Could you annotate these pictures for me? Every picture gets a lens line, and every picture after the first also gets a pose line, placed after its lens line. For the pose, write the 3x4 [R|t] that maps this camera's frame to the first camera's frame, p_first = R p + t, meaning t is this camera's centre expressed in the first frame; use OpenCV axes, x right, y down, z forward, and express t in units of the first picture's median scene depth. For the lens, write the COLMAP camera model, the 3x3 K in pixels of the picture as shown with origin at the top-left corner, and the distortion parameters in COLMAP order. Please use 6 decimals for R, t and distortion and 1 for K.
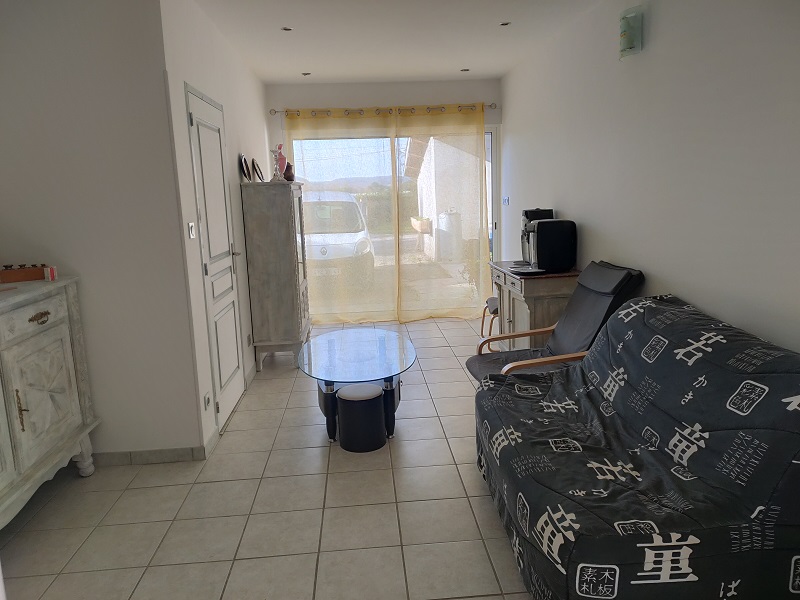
lens RADIAL K [[595.4, 0, 396.0], [0, 595.4, 292.4], [0, 0, 1]] dist [0.071604, -0.067428]
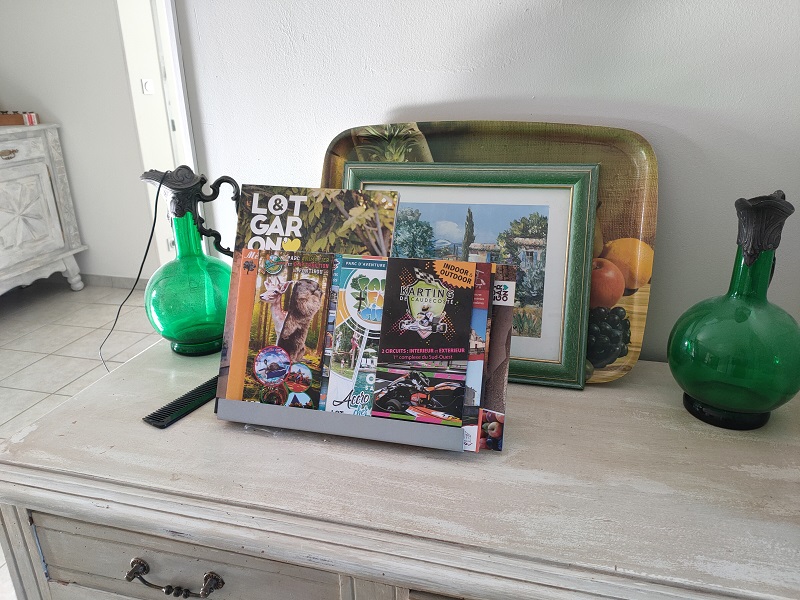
lens RADIAL K [[595.4, 0, 396.0], [0, 595.4, 292.4], [0, 0, 1]] dist [0.071604, -0.067428]
pose [[0.943163, 0.128092, -0.306653, 0.509656], [-0.068344, 0.977772, 0.198221, 0.016246], [0.325227, -0.165997, 0.930952, 0.052568]]
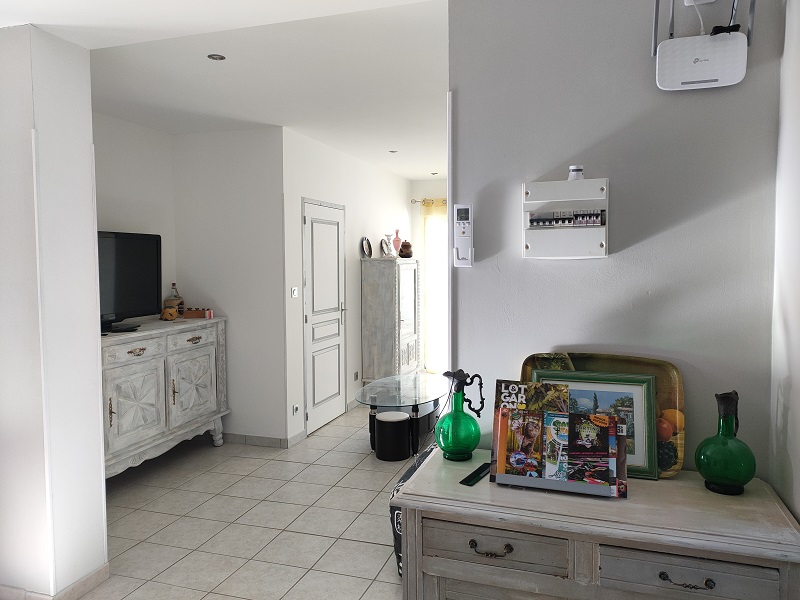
lens RADIAL K [[595.4, 0, 396.0], [0, 595.4, 292.4], [0, 0, 1]] dist [0.071604, -0.067428]
pose [[0.924728, 0.053416, -0.376862, 0.489314], [-0.091788, 0.992179, -0.084595, 0.000336], [0.369395, 0.112819, 0.922398, -0.309887]]
